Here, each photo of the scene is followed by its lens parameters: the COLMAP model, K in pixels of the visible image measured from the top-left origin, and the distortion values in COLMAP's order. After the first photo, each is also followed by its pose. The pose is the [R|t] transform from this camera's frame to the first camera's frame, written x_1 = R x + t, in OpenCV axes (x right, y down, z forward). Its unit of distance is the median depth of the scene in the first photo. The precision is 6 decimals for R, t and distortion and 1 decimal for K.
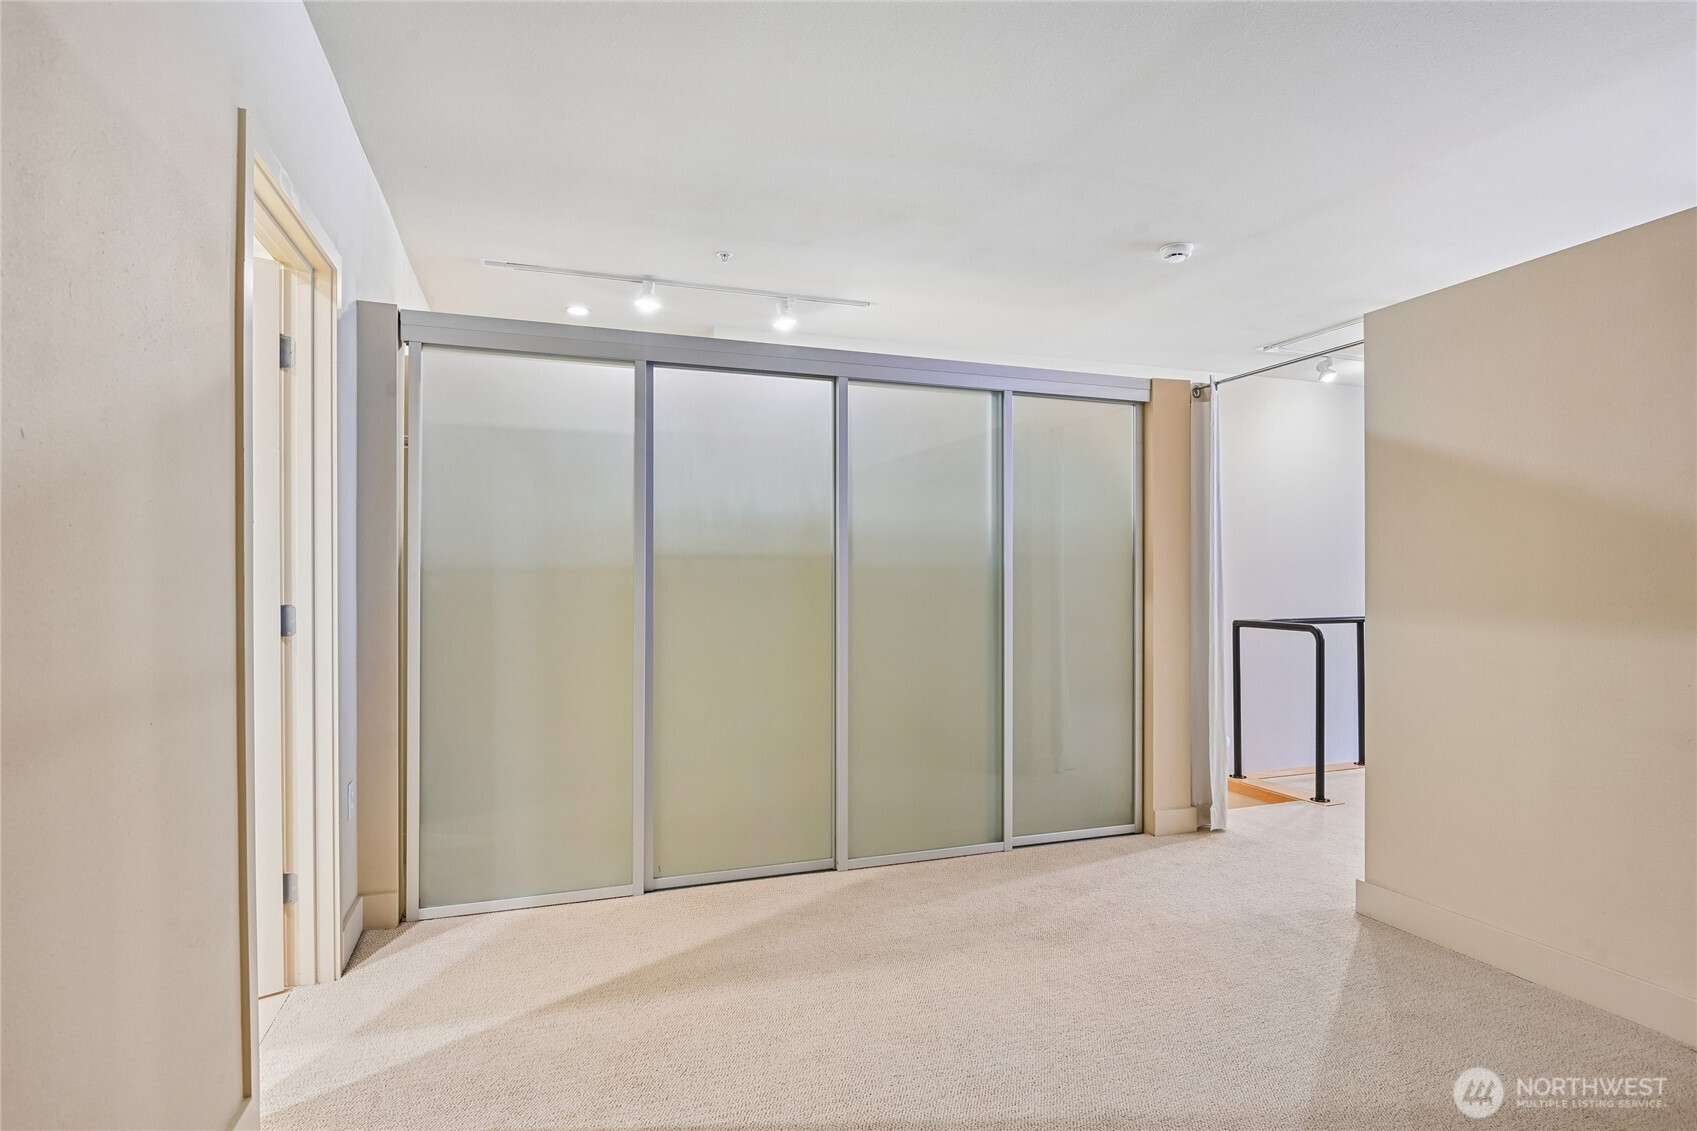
lens RADIAL K [[897.3, 0, 848.5], [0, 897.3, 565.5], [0, 0, 1]] dist [0.002499, -0.021758]
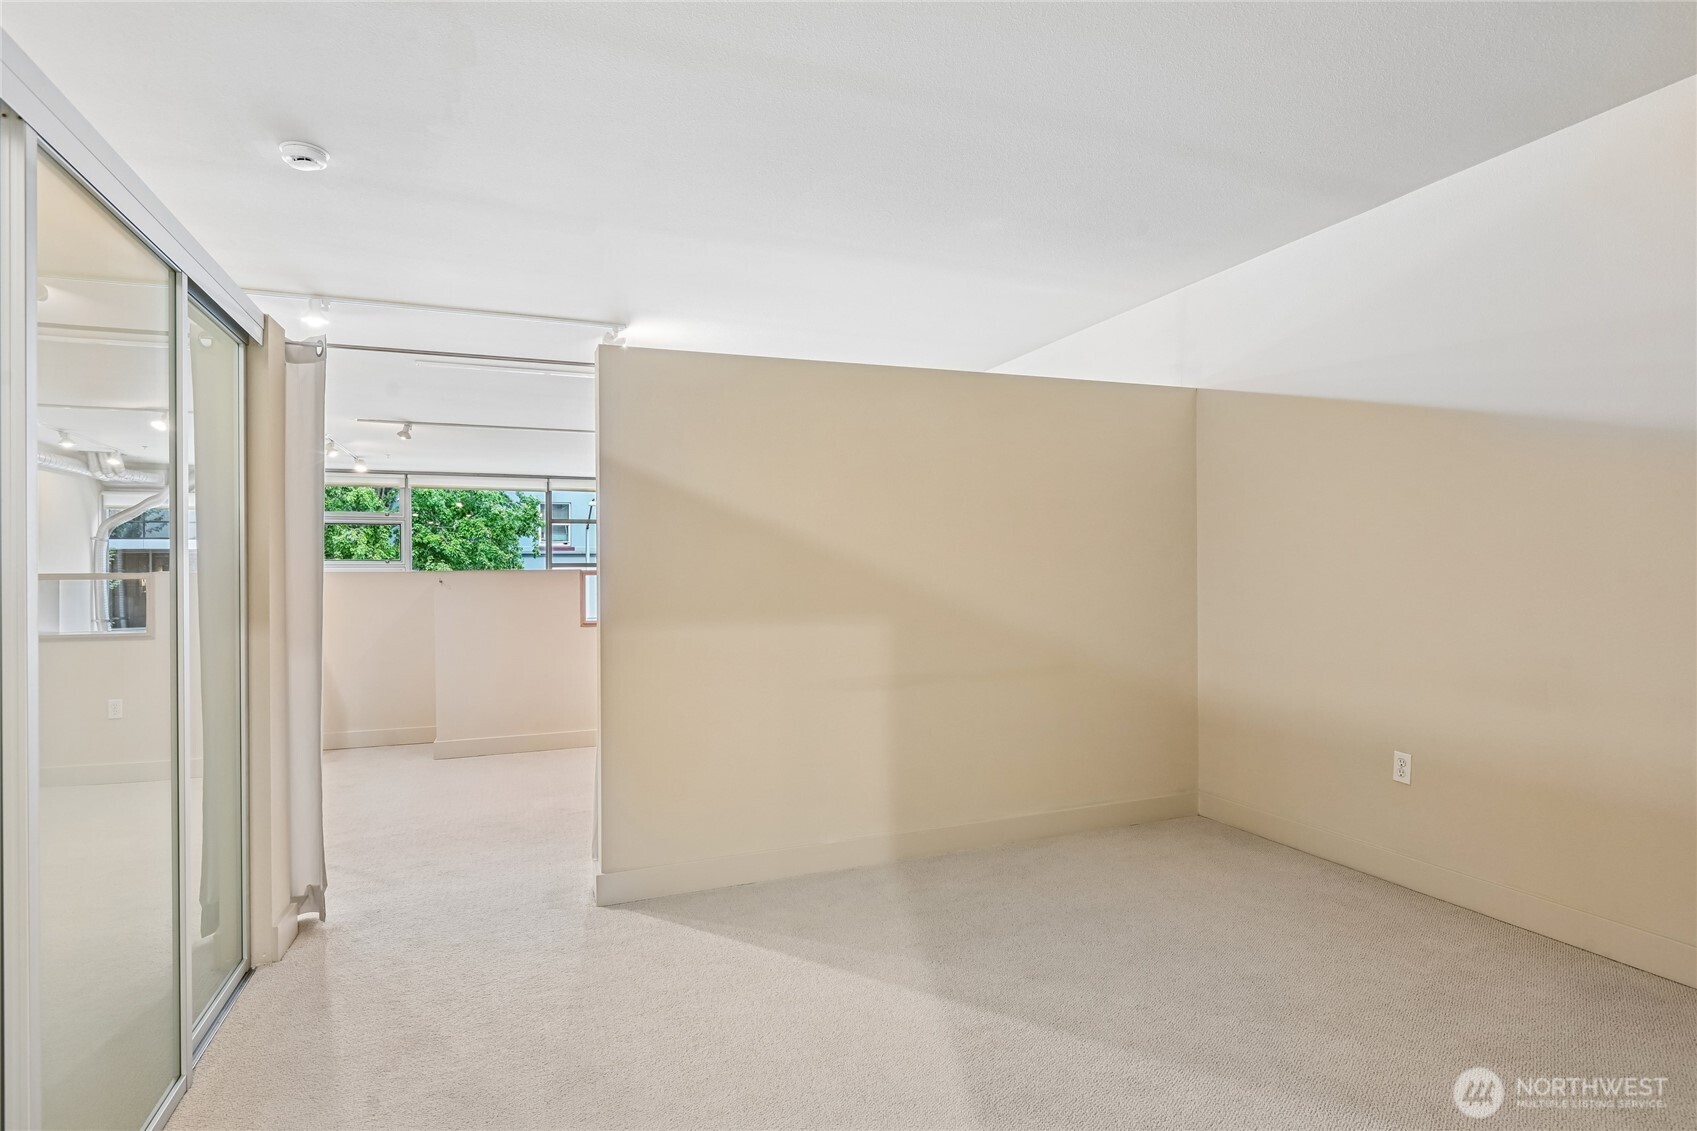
lens RADIAL K [[885.1, 0, 848.5], [0, 885.1, 565.5], [0, 0, 1]] dist [-0.002162, -0.000212]
pose [[-0.024655, 0.003720, 0.999689, -0.418627], [0.008260, 0.999960, -0.003517, -0.005518], [-0.999662, 0.008171, -0.024684, 0.640067]]
